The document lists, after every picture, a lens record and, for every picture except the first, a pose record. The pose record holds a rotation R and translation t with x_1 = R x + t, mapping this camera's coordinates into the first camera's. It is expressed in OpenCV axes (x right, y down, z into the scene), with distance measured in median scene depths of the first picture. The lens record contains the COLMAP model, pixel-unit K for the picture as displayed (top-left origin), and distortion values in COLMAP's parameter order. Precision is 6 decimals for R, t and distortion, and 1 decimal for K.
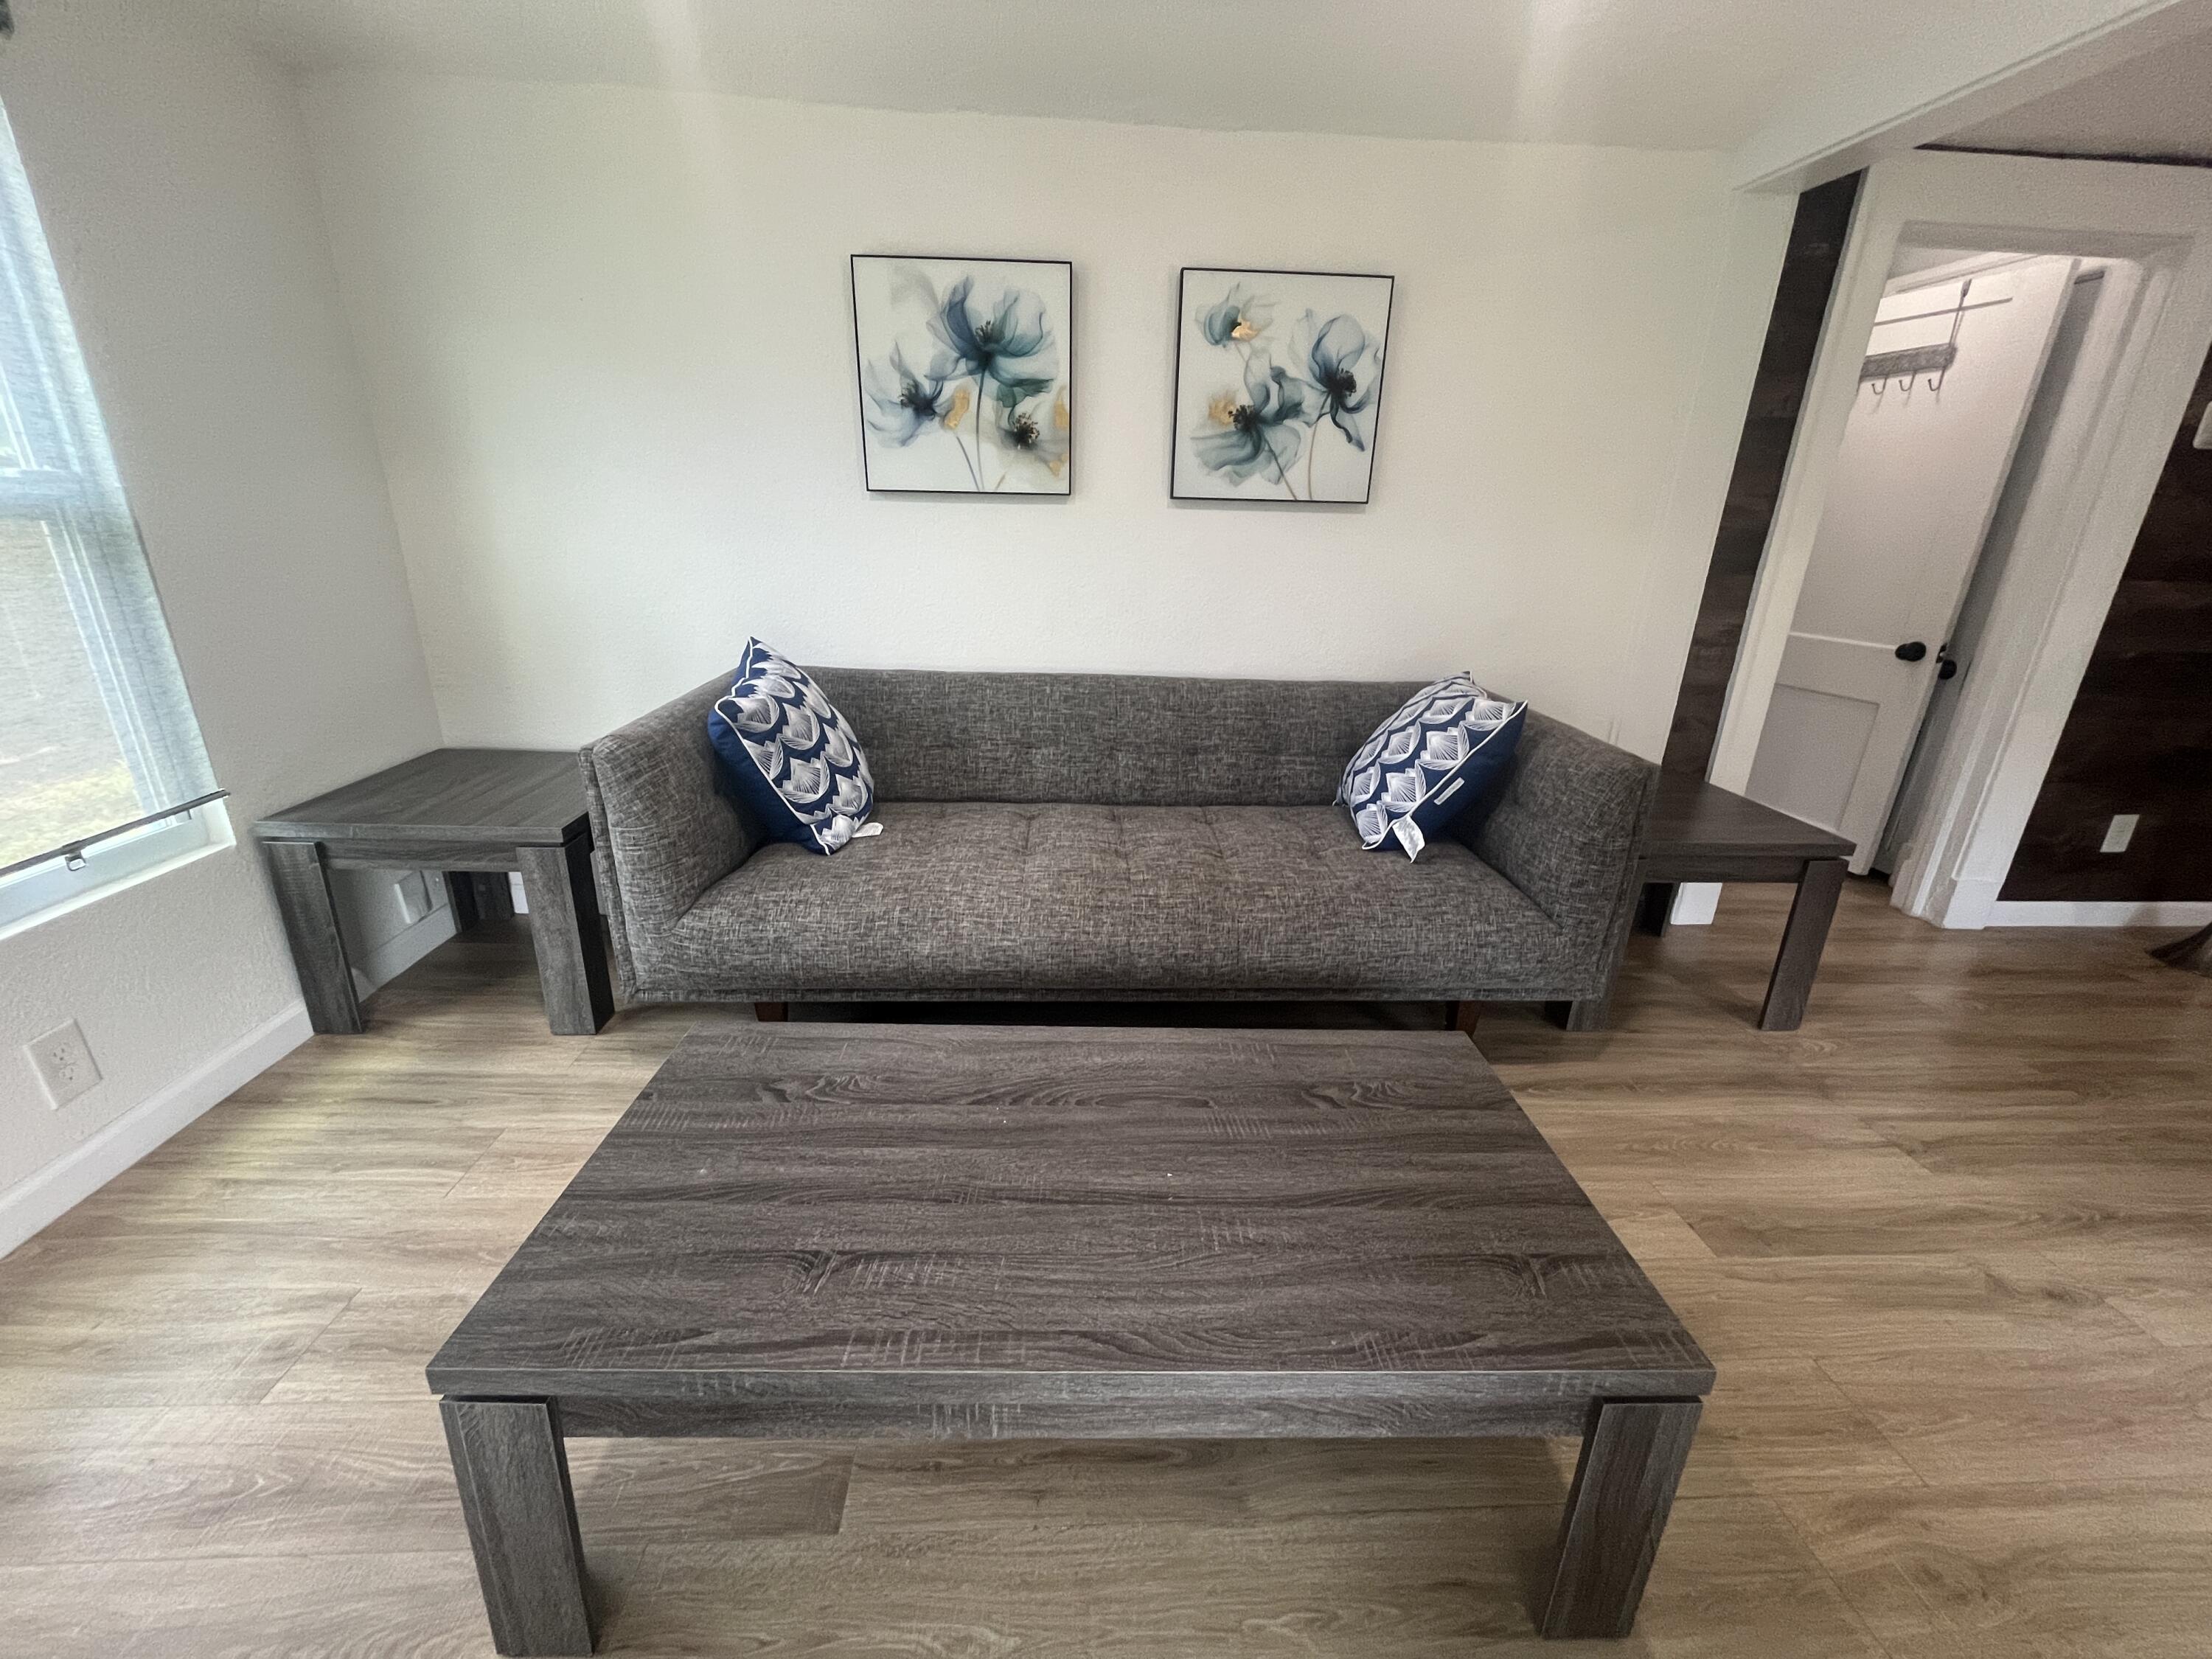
lens RADIAL K [[891.6, 0, 1106.0], [0, 891.6, 829.5], [0, 0, 1]] dist [-0.000741, -0.000297]
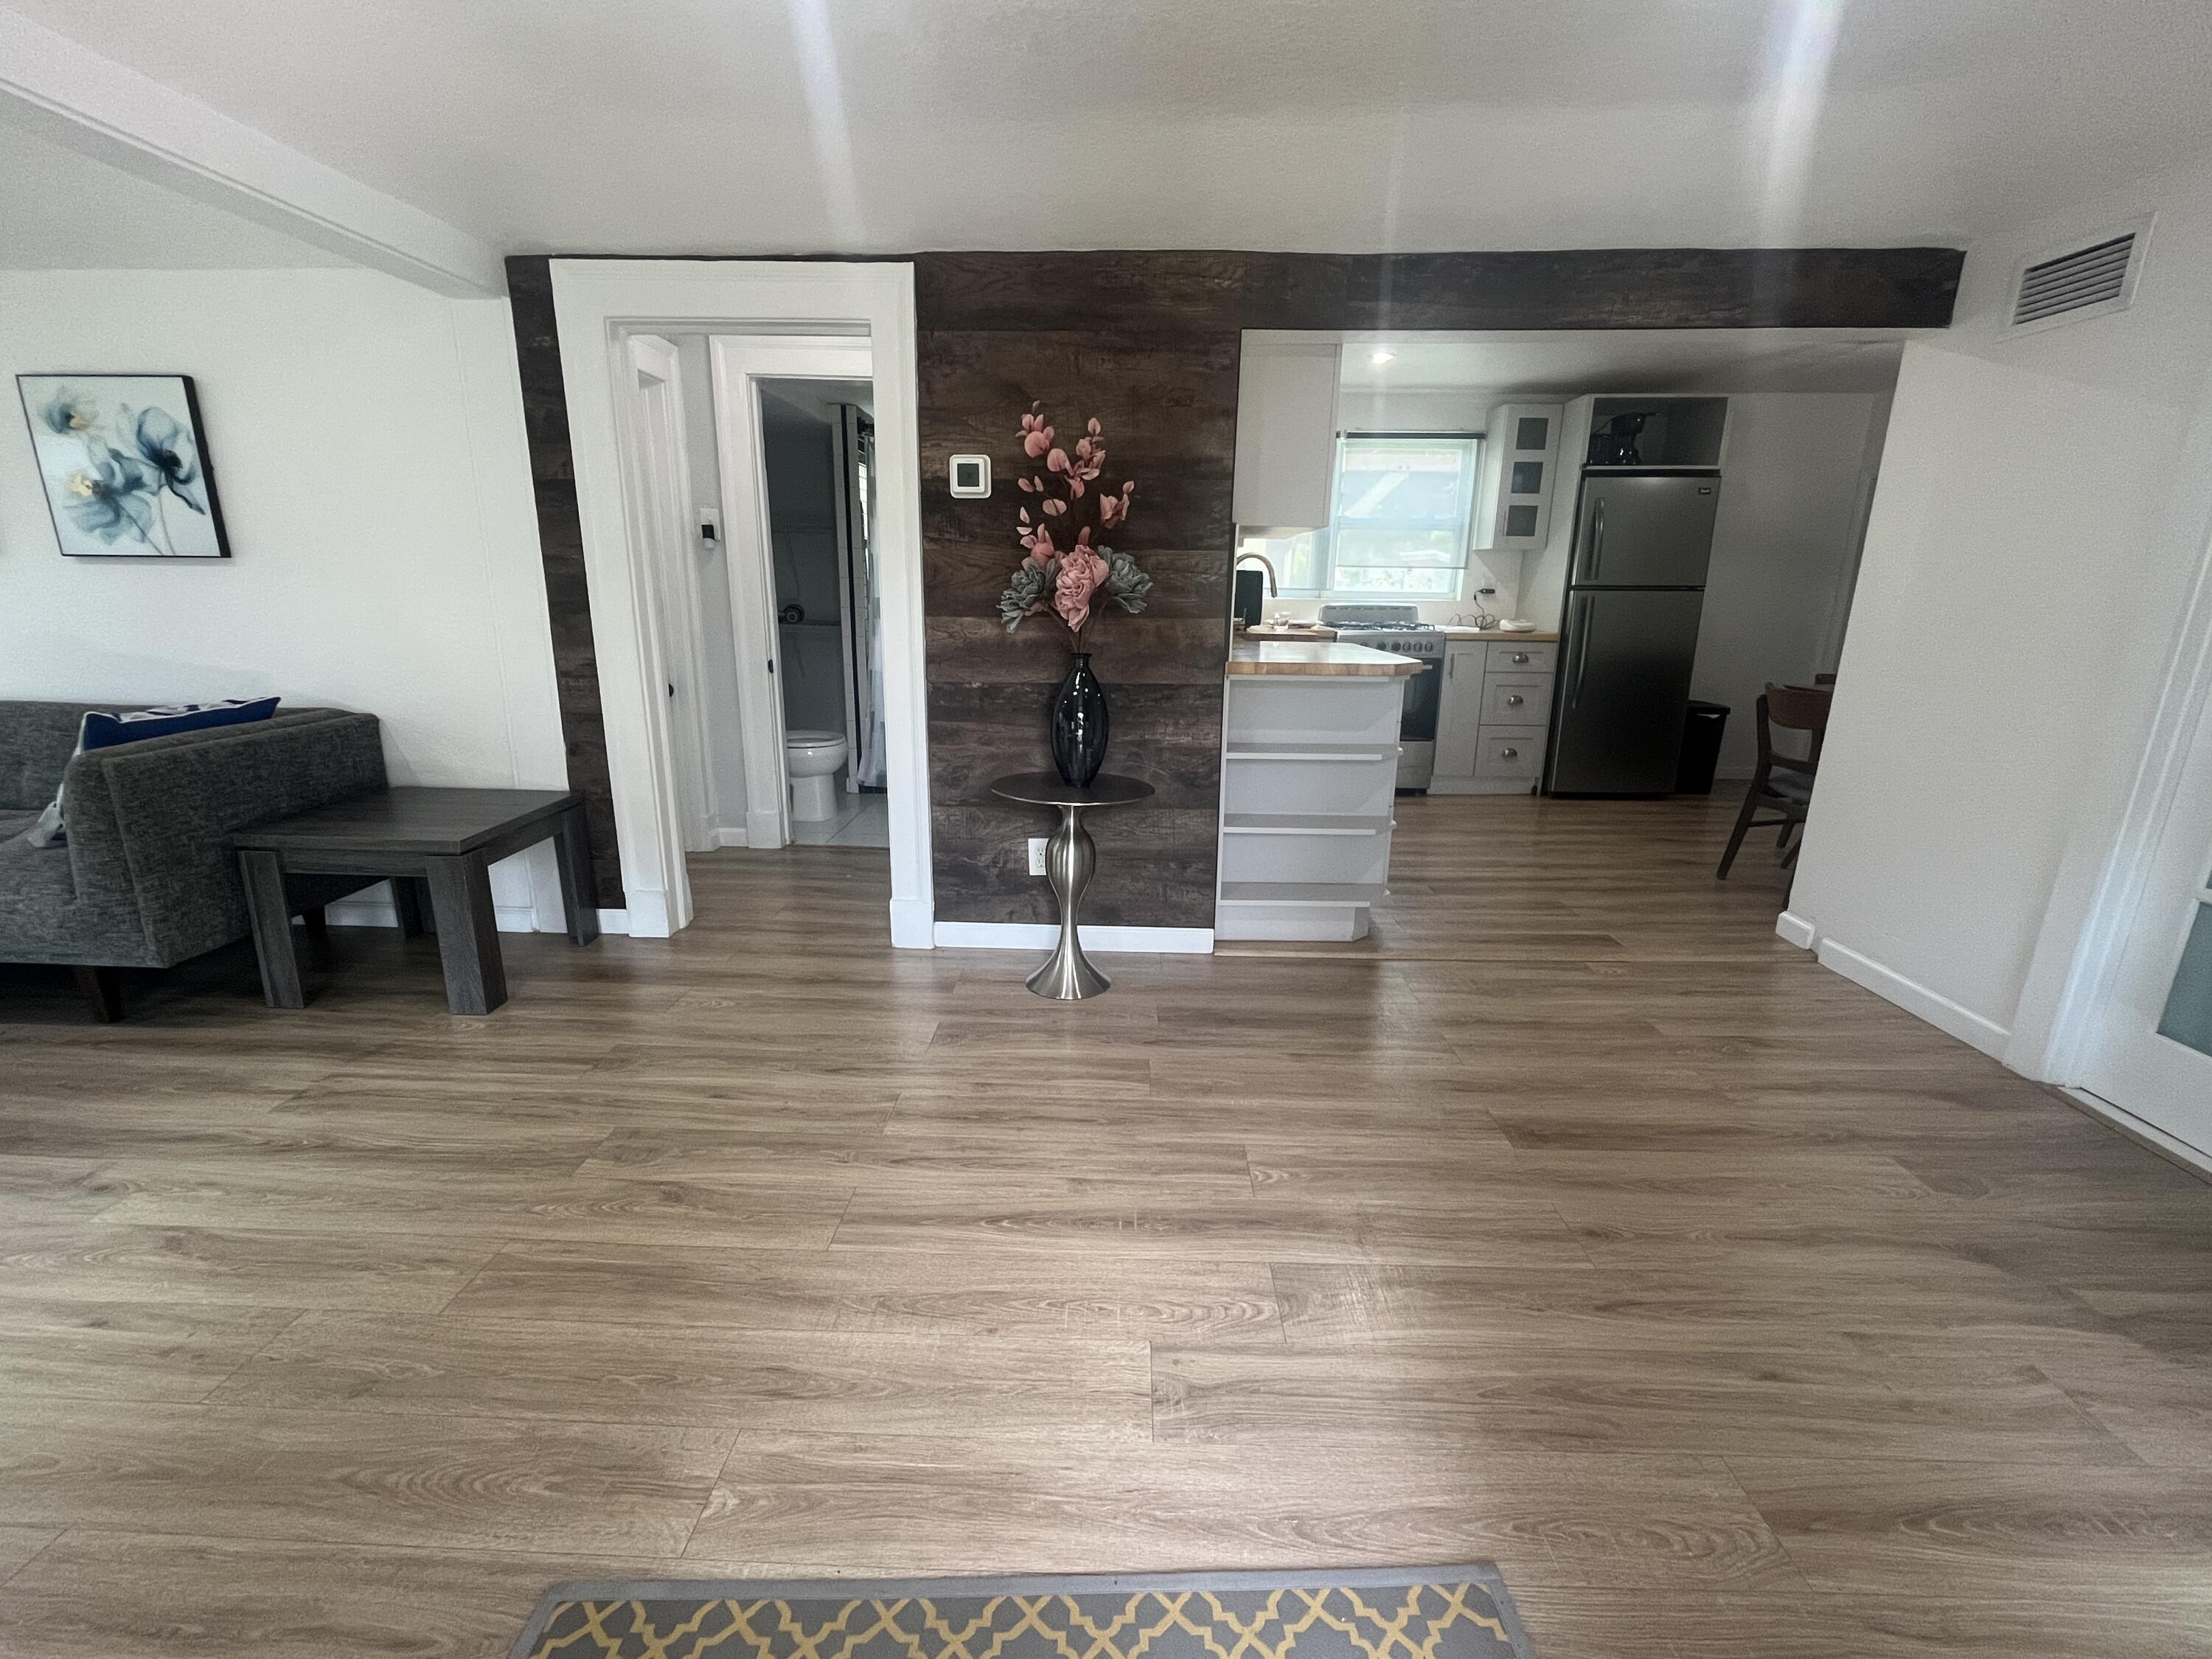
lens RADIAL K [[956.3, 0, 1094.5], [0, 956.3, 829.0], [0, 0, 1]] dist [-0.000330, -0.000240]
pose [[0.996019, 0.009672, -0.088618, 1.640833], [-0.017849, 0.995604, -0.091948, 0.092421], [0.087339, 0.093163, 0.991813, -0.126497]]
